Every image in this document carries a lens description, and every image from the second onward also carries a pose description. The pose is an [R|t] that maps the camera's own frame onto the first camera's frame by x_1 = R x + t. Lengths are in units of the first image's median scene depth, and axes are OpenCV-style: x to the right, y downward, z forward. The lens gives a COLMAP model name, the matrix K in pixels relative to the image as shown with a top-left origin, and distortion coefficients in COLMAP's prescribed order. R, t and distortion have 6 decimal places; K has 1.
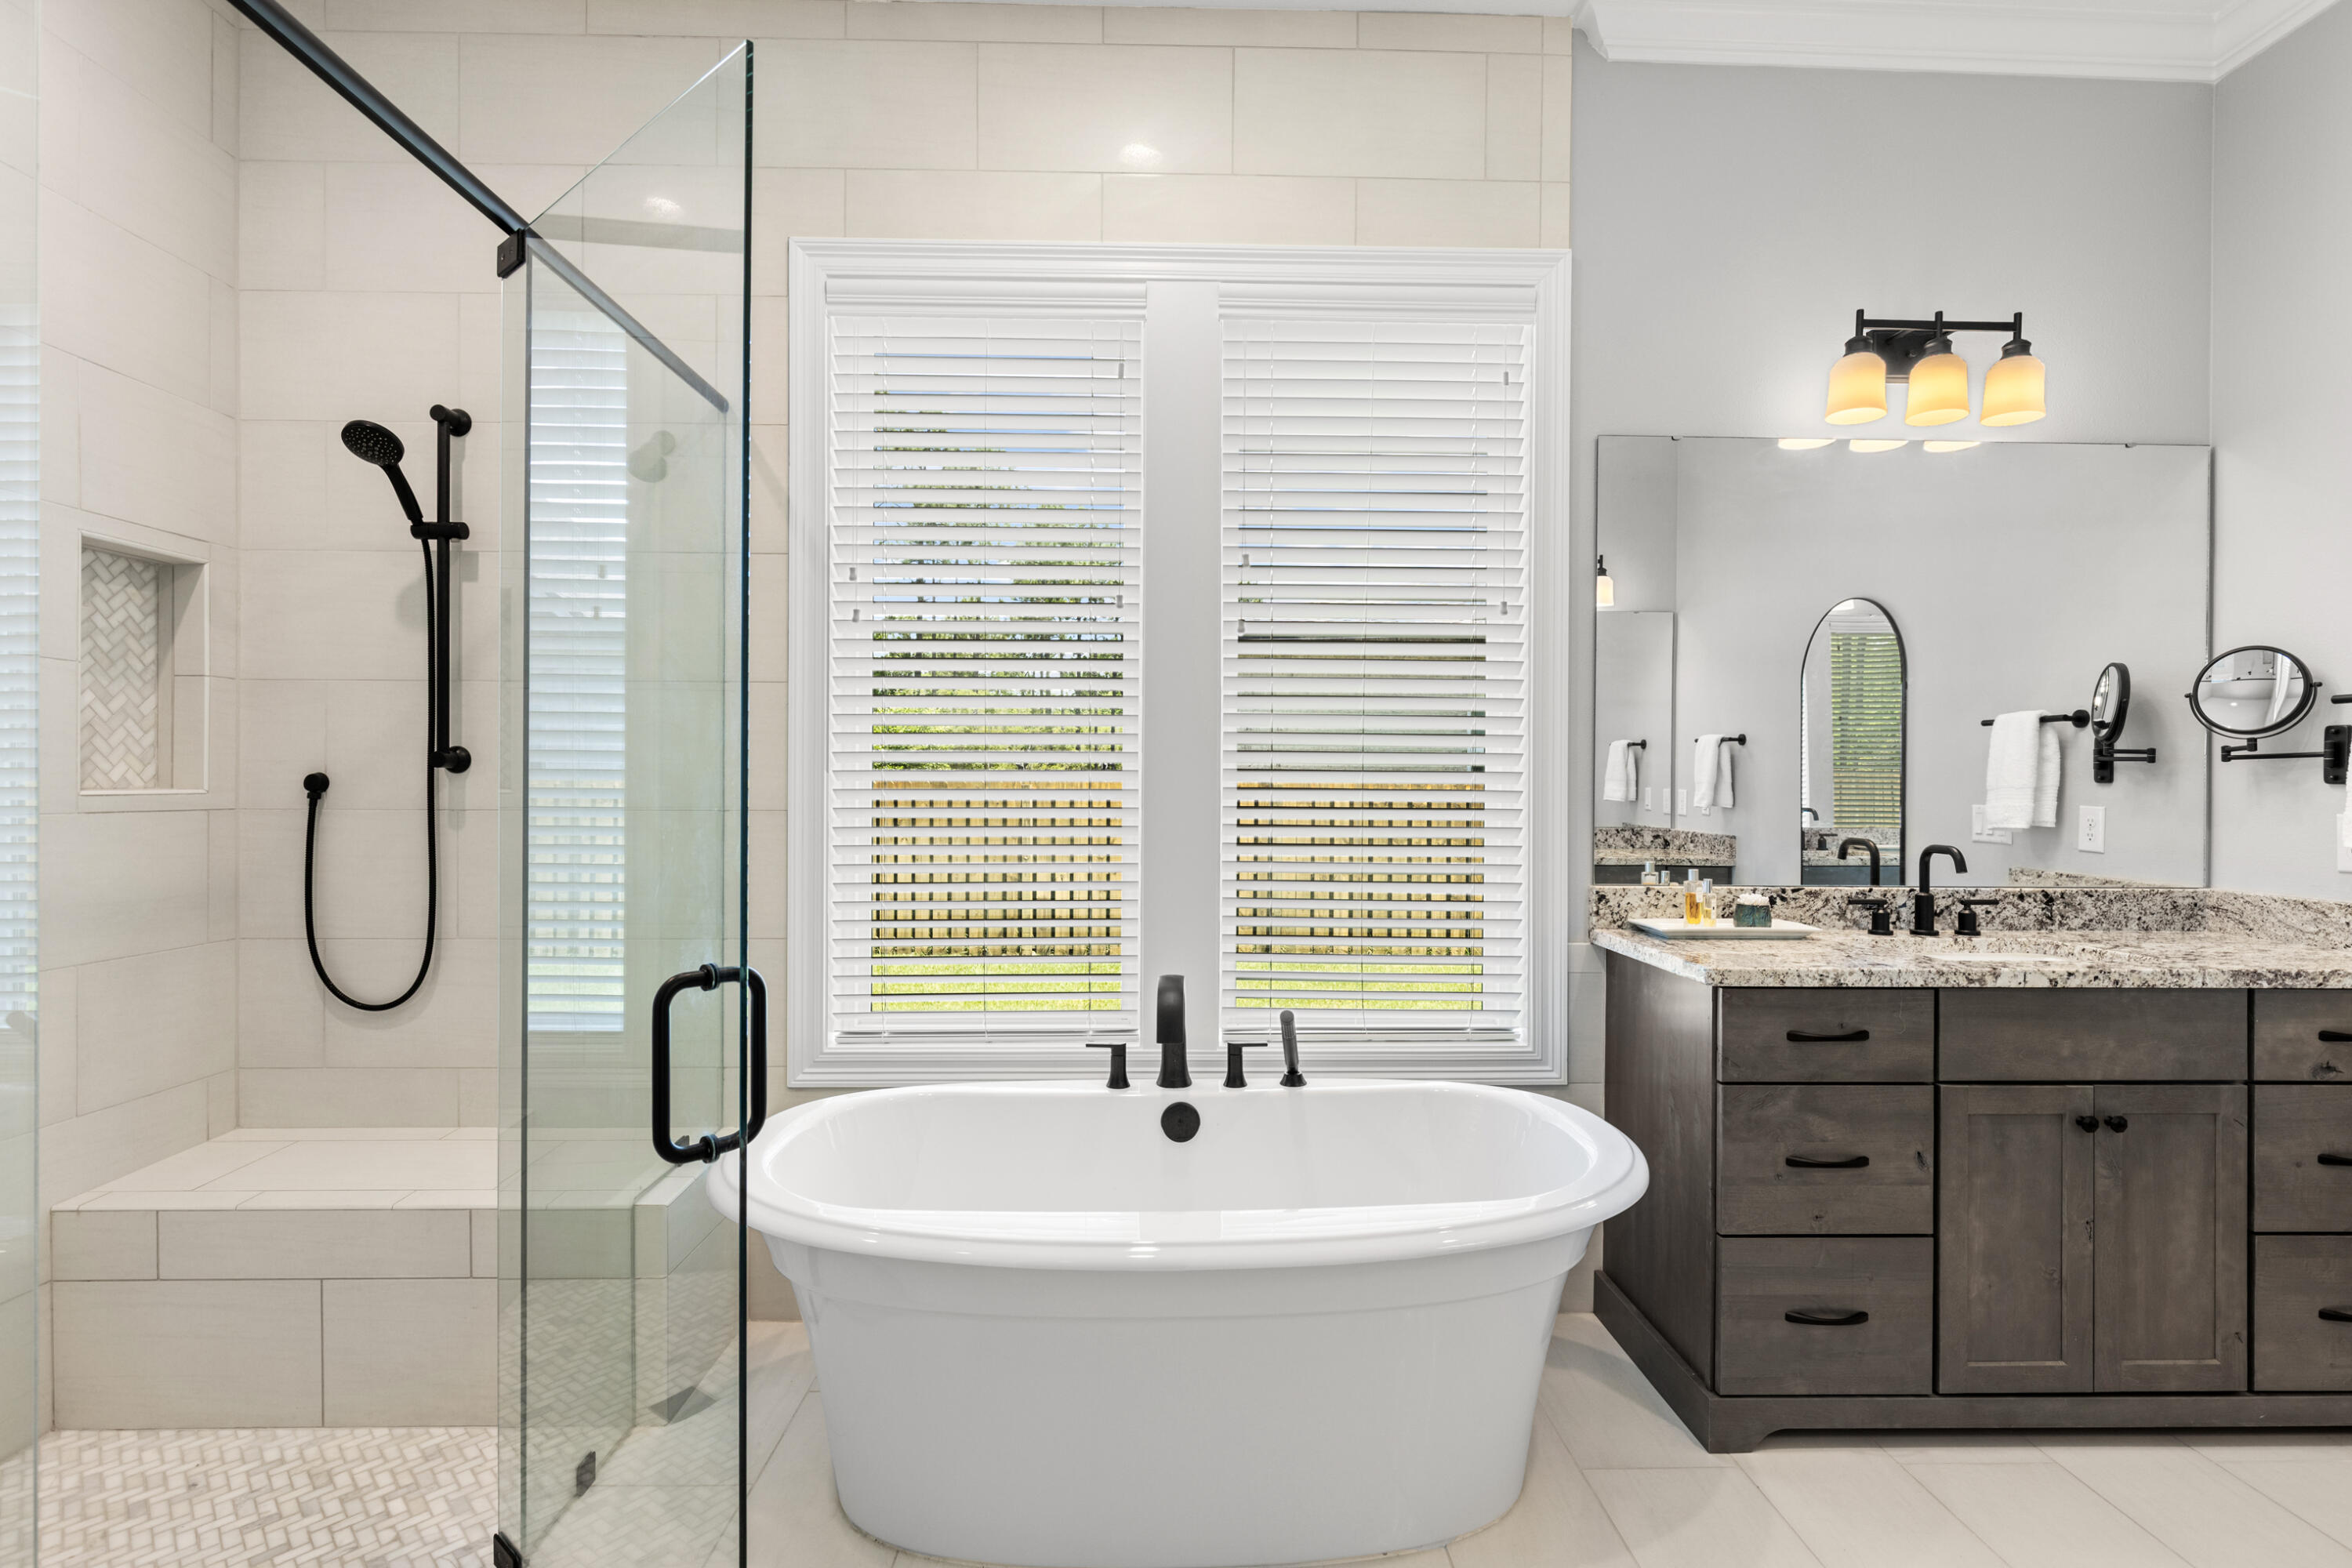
lens RADIAL K [[1071.0, 0, 1176.0], [0, 1071.0, 784.0], [0, 0, 1]] dist [-0.002030, -0.000338]
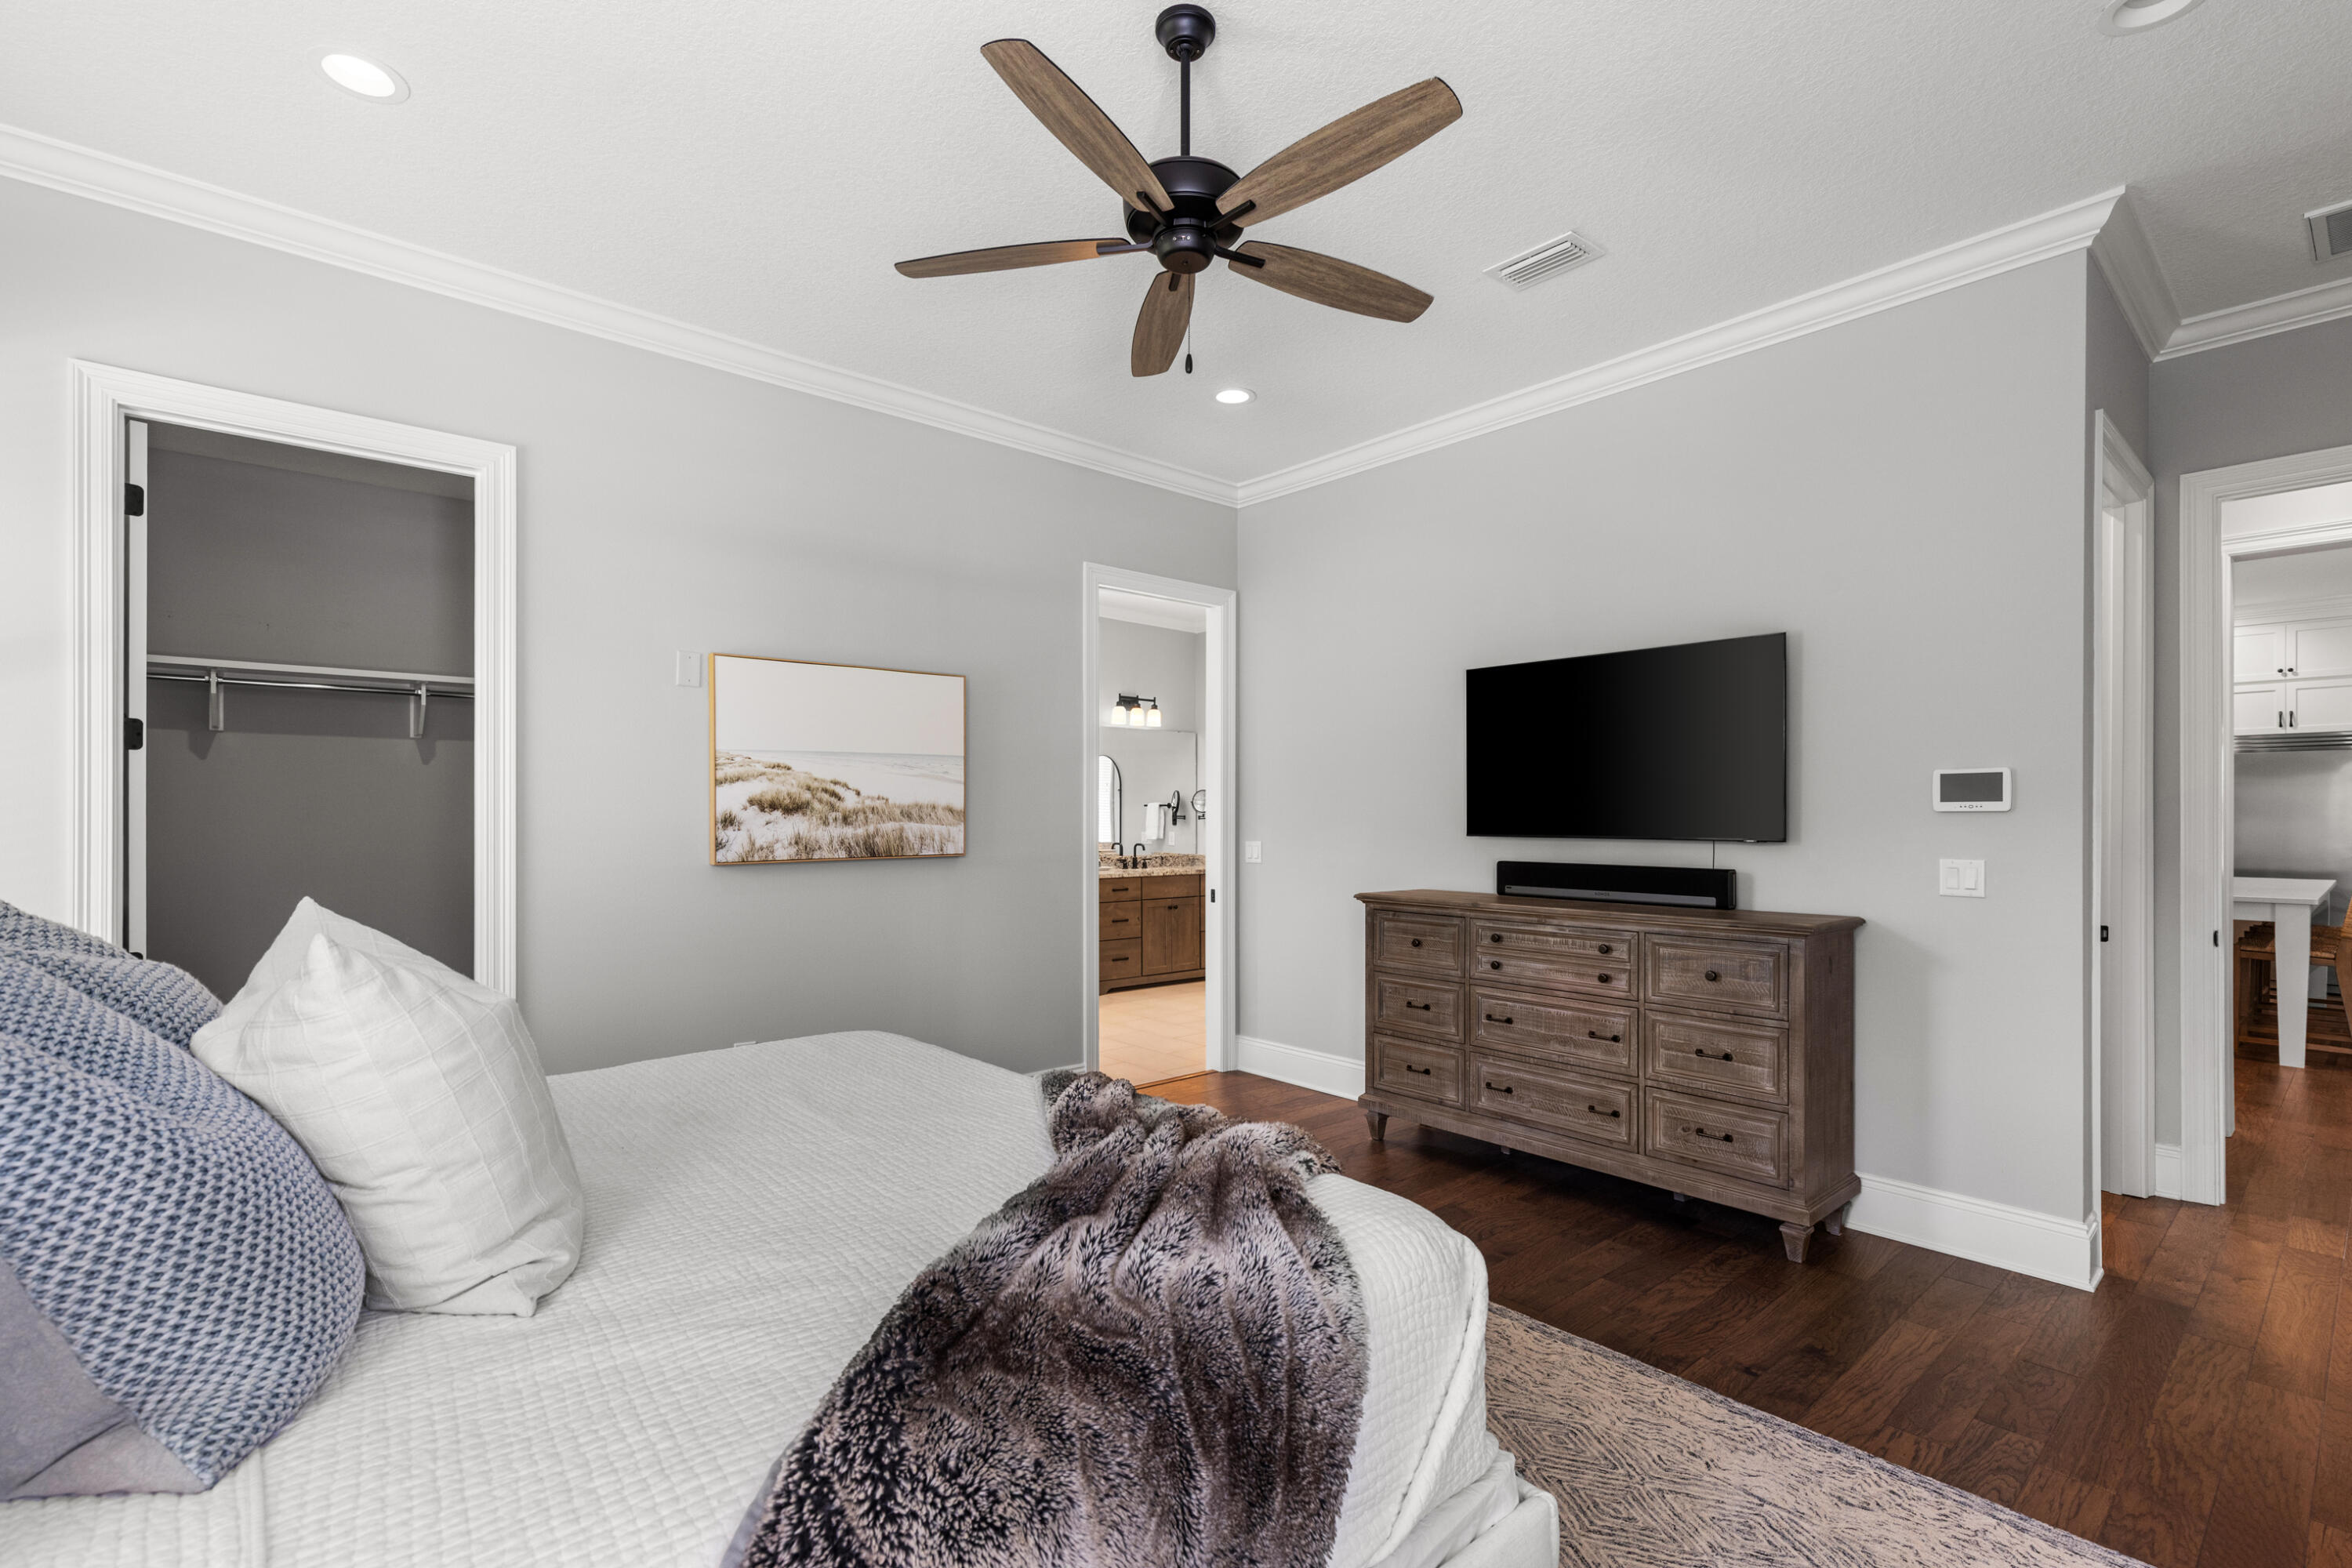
lens RADIAL K [[1078.5, 0, 1174.0], [0, 1078.5, 832.3], [0, 0, 1]] dist [0.000903, -0.000671]
pose [[0.764461, -0.012981, 0.644540, -1.526215], [0.006307, 0.999900, 0.012658, -0.024408], [-0.644639, -0.005612, 0.764466, -1.841516]]
